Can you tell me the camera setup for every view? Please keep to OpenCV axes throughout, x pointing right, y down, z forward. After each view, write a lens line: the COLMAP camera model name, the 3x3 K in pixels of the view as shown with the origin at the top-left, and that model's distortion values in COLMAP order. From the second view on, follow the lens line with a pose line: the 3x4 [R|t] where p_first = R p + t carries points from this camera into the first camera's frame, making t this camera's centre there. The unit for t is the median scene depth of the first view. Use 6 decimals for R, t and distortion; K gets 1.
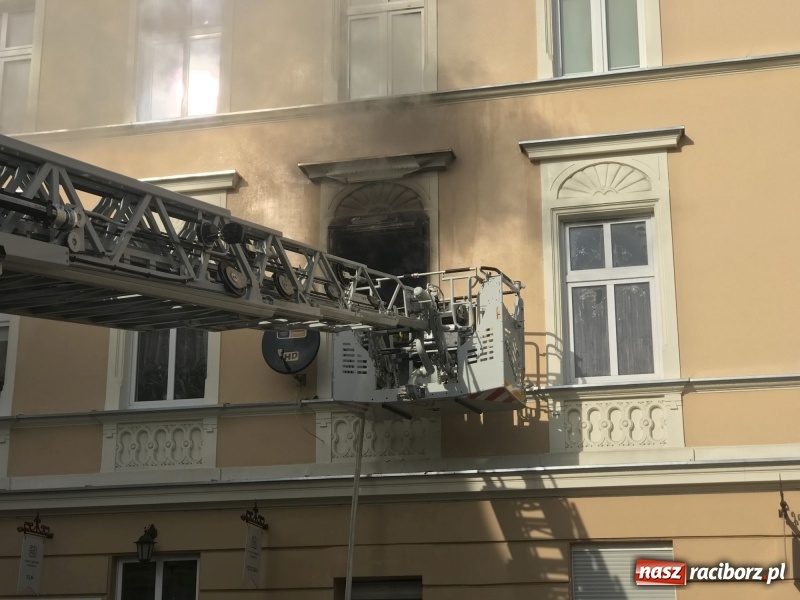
lens RADIAL K [[1331.0, 0, 397.1], [0, 1331.0, 308.1], [0, 0, 1]] dist [0.020757, 0.000000]
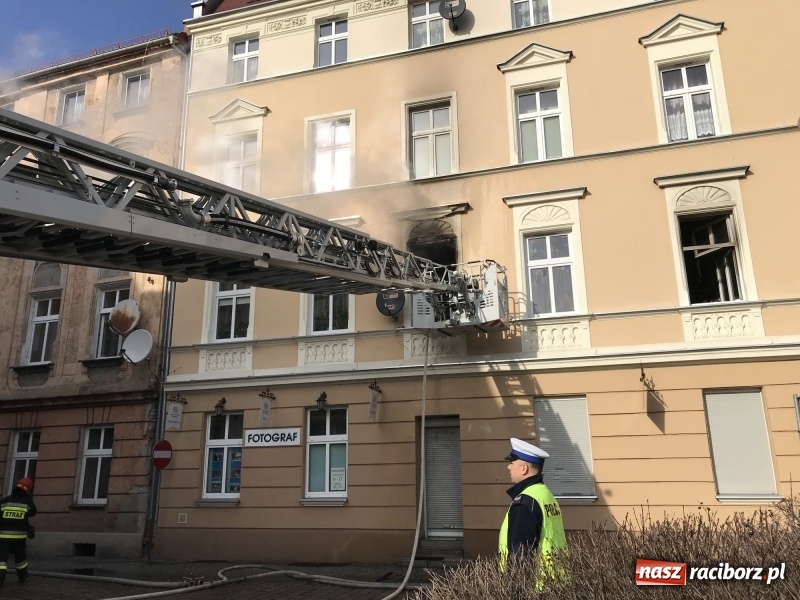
lens RADIAL K [[657.8, 0, 398.2], [0, 657.8, 293.6], [0, 0, 1]] dist [0.038165, -0.035106]
pose [[0.998833, -0.026215, -0.040557, -0.028005], [0.026816, 0.999537, 0.014356, 0.001938], [0.040162, -0.015426, 0.999074, 0.006148]]
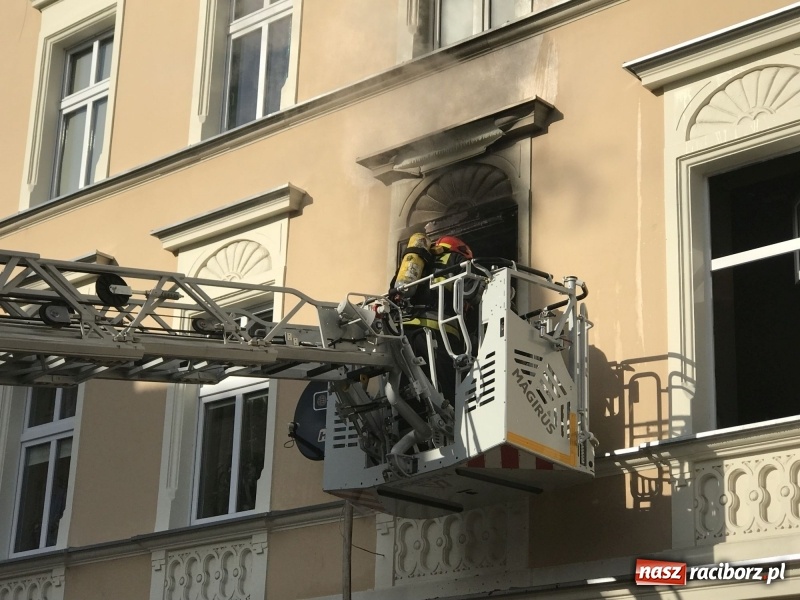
lens RADIAL K [[1686.1, 0, 390.7], [0, 1686.1, 295.7], [0, 0, 1]] dist [0.082449, 0.000000]
pose [[0.884629, -0.132435, -0.447094, 0.359739], [0.094783, 0.989873, -0.105673, 0.063625], [0.456561, 0.051105, 0.888223, 0.245285]]
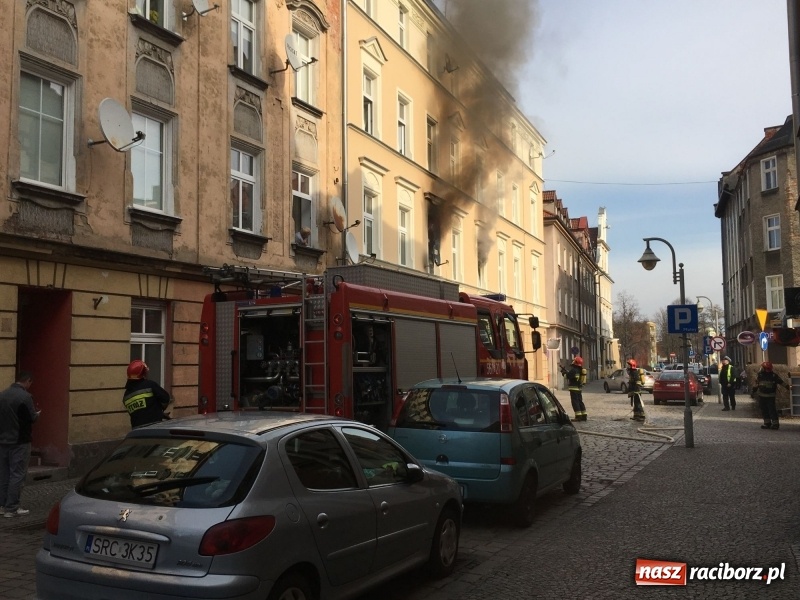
lens RADIAL K [[801.0, 0, 386.1], [0, 801.0, 307.5], [0, 0, 1]] dist [0.101661, 0.000000]
pose [[0.170019, 0.071671, 0.982831, -1.986652], [-0.256720, 0.966135, -0.026044, 0.229007], [-0.951414, -0.247884, 0.182661, 0.773102]]
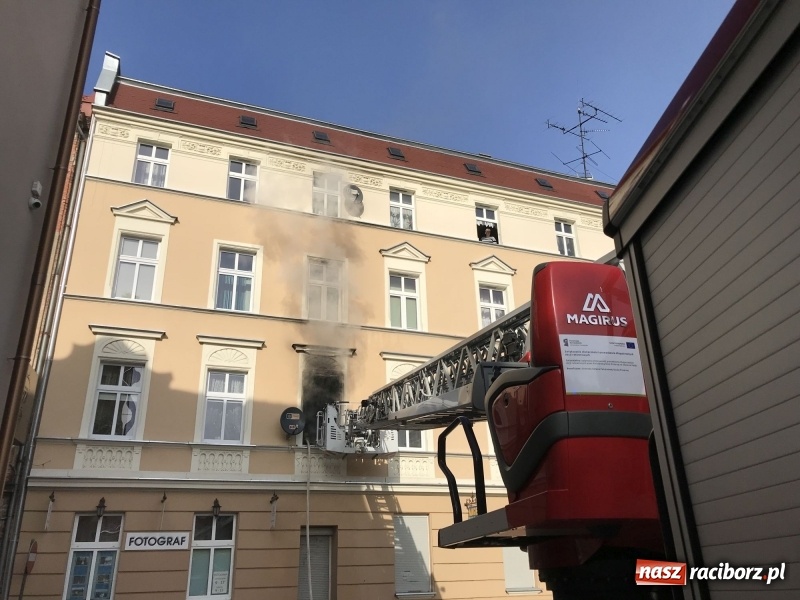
lens RADIAL K [[659.8, 0, 394.9], [0, 659.8, 293.9], [0, 0, 1]] dist [0.023841, -0.015298]
pose [[0.820302, 0.206099, 0.533506, -0.626164], [-0.134904, 0.976219, -0.169700, -0.020818], [-0.555793, 0.067233, 0.828597, -0.090404]]
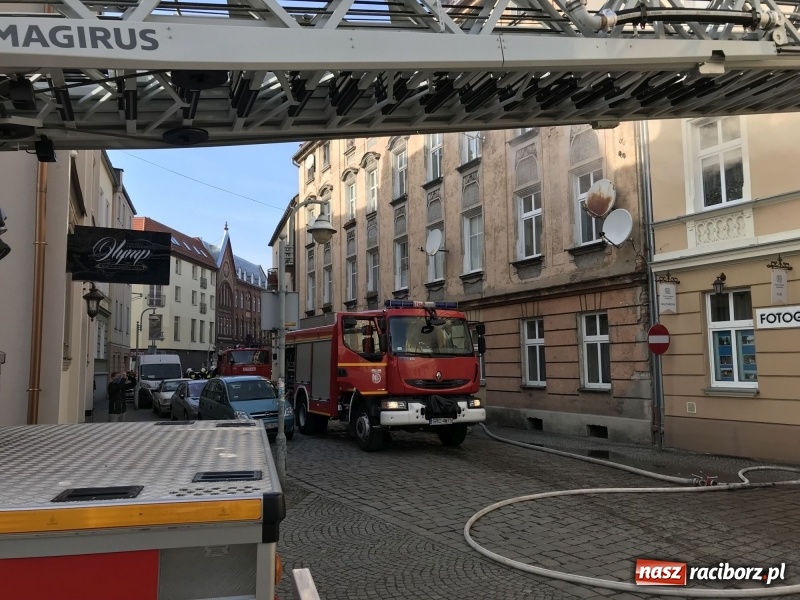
lens RADIAL K [[657.8, 0, 399.7], [0, 657.8, 290.2], [0, 0, 1]] dist [0.038165, -0.035106]
pose [[0.705799, -0.089208, -0.702773, -0.034222], [0.210761, 0.973561, 0.088087, 0.028300], [0.676334, -0.210289, 0.705940, 0.117761]]
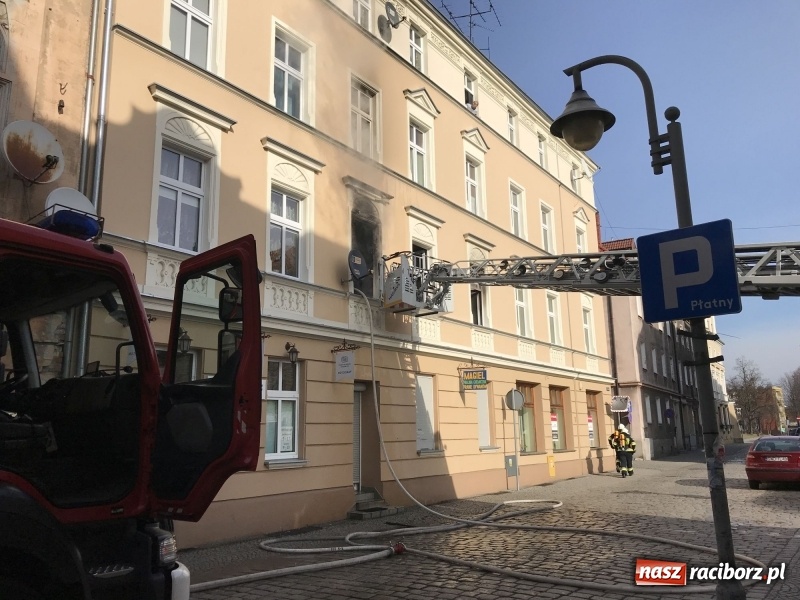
lens RADIAL K [[657.8, 0, 398.6], [0, 657.8, 292.3], [0, 0, 1]] dist [0.038165, -0.035106]
pose [[0.365244, 0.188437, 0.911640, -1.010859], [-0.245282, 0.964174, -0.101025, 0.159254], [-0.898016, -0.186710, 0.398379, 0.550469]]
